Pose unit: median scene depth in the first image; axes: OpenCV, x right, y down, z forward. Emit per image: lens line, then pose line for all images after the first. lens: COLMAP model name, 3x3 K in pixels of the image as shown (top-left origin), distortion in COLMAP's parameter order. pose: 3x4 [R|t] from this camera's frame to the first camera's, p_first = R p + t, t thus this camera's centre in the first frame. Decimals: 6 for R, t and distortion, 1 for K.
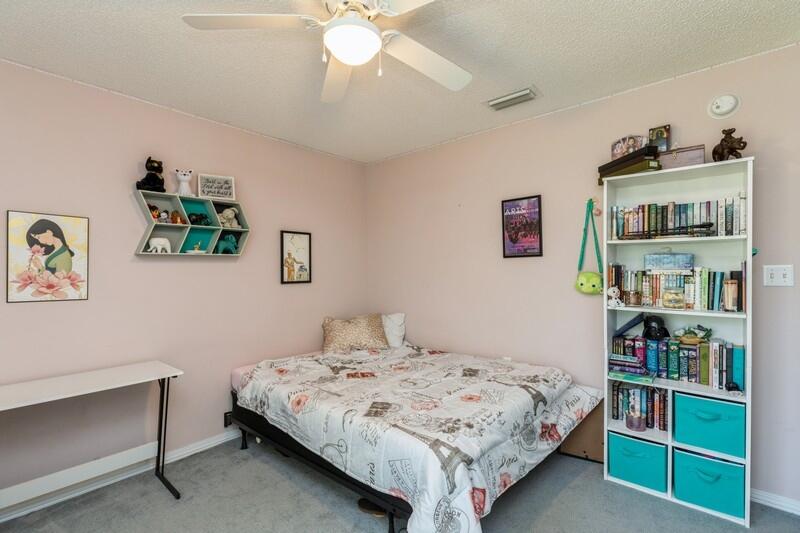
lens RADIAL K [[361.8, 0, 404.6], [0, 361.8, 269.7], [0, 0, 1]] dist [0.008442, -0.001327]
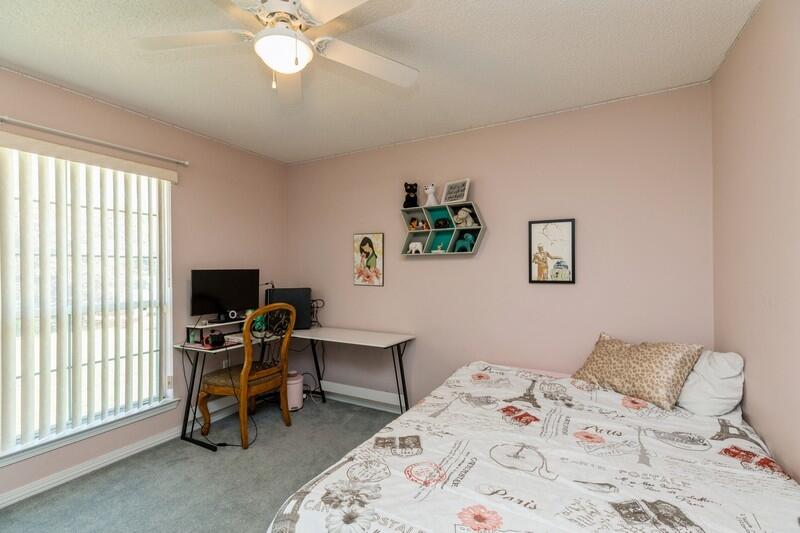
lens RADIAL K [[361.8, 0, 403.3], [0, 361.8, 266.1], [0, 0, 1]] dist [0.008442, -0.001327]
pose [[0.211980, 0.002953, -0.977270, 0.534363], [0.003590, 0.999986, 0.003801, -0.006969], [0.977267, -0.004314, 0.211967, 0.629031]]
